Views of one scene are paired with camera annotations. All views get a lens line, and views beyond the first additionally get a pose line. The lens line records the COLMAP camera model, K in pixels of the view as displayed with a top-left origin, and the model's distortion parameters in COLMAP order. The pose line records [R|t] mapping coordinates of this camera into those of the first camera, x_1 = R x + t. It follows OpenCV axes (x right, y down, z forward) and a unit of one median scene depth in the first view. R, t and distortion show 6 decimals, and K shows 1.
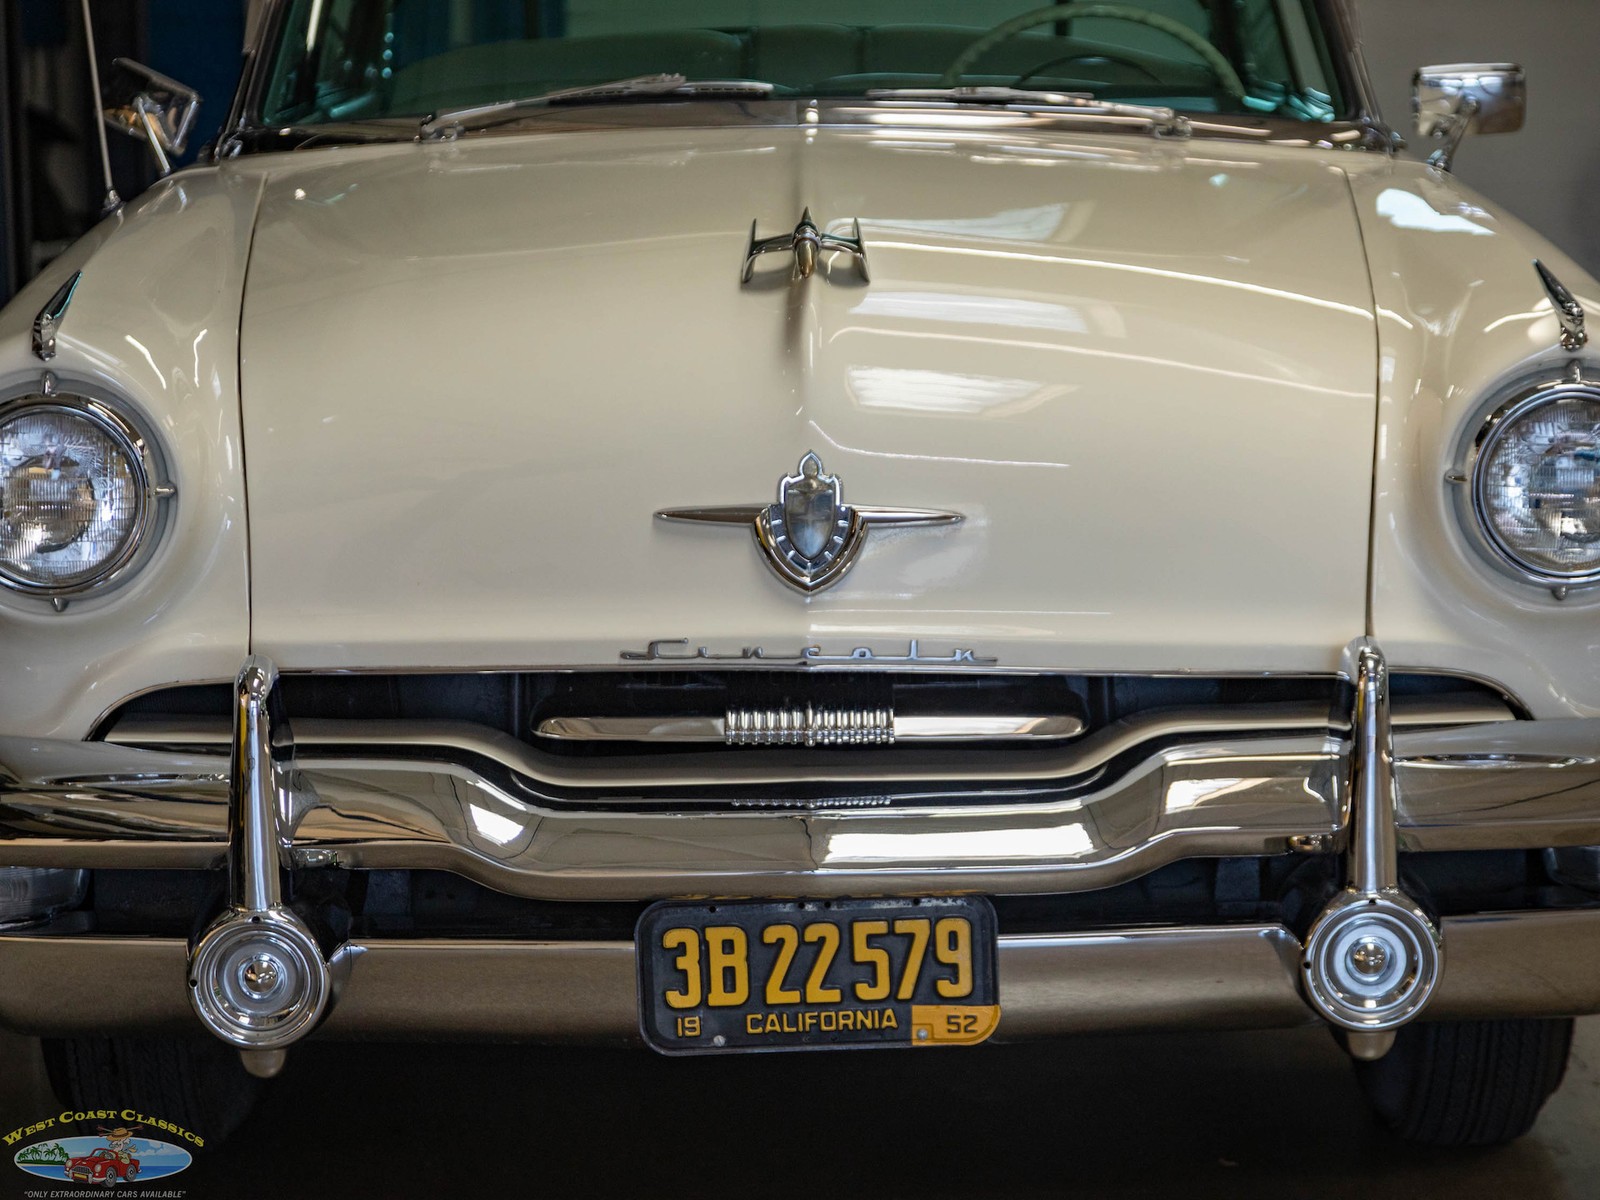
lens RADIAL K [[4402.1, 0, 800.0], [0, 4402.1, 600.0], [0, 0, 1]] dist [0.104065, -0.542610]
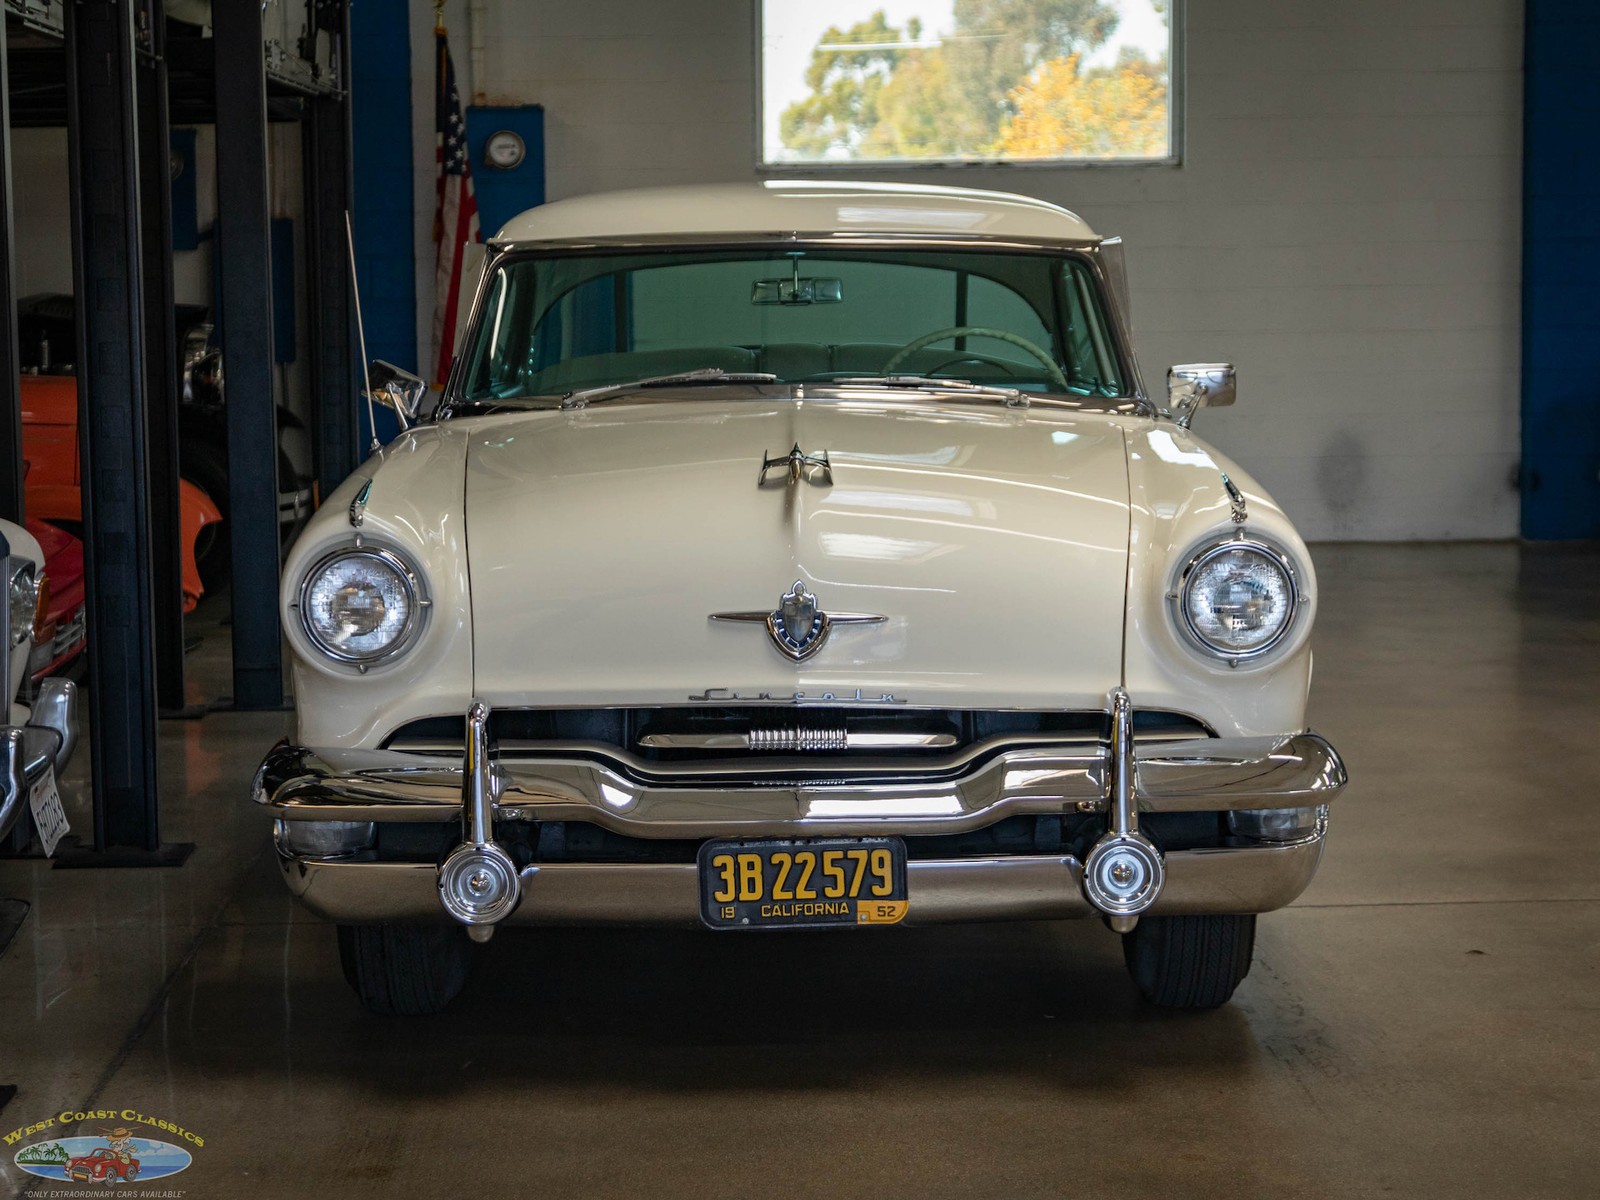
lens RADIAL K [[3253.4, 0, 797.1], [0, 3253.4, 632.4], [0, 0, 1]] dist [0.181166, 0.048546]
pose [[0.999999, 0.000842, 0.001427, -0.000097], [-0.000776, 0.998982, -0.045107, 0.044284], [-0.001464, 0.045106, 0.998981, -0.275764]]
